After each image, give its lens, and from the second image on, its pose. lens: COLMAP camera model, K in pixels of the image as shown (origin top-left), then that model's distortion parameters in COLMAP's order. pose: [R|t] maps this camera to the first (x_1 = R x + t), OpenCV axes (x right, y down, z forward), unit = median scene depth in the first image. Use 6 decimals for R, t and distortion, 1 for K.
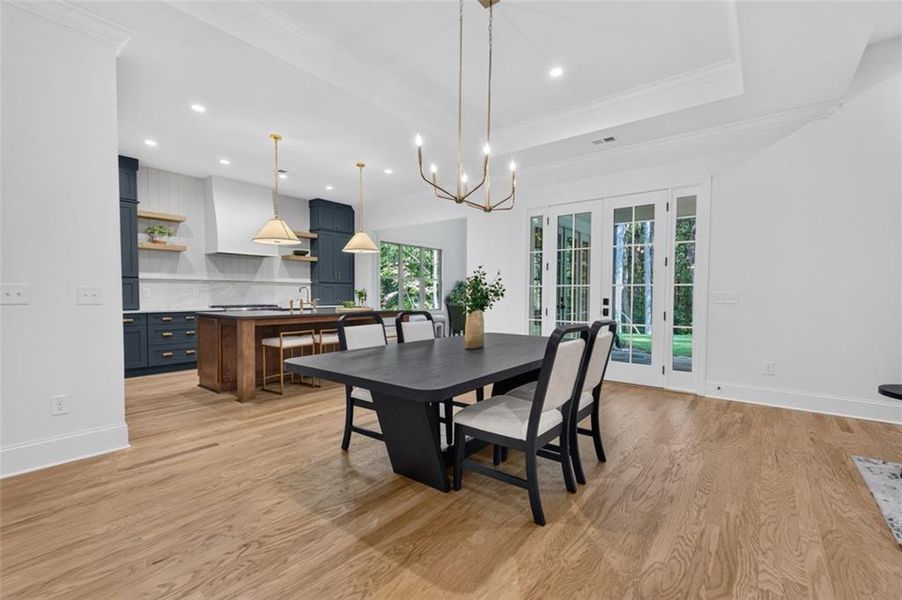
lens RADIAL K [[393.3, 0, 448.8], [0, 393.3, 304.9], [0, 0, 1]] dist [0.003301, -0.000972]
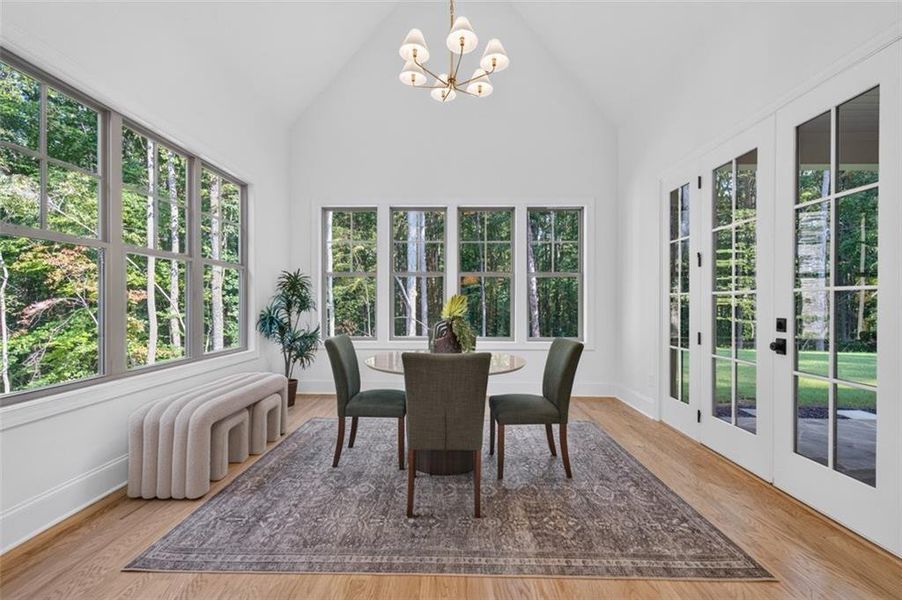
lens RADIAL K [[393.3, 0, 448.8], [0, 393.3, 304.9], [0, 0, 1]] dist [0.003301, -0.000972]
pose [[0.794132, -0.005621, 0.607720, -0.126717], [0.017768, 0.999745, -0.013971, -0.027527], [-0.607486, 0.021892, 0.794029, 0.881917]]
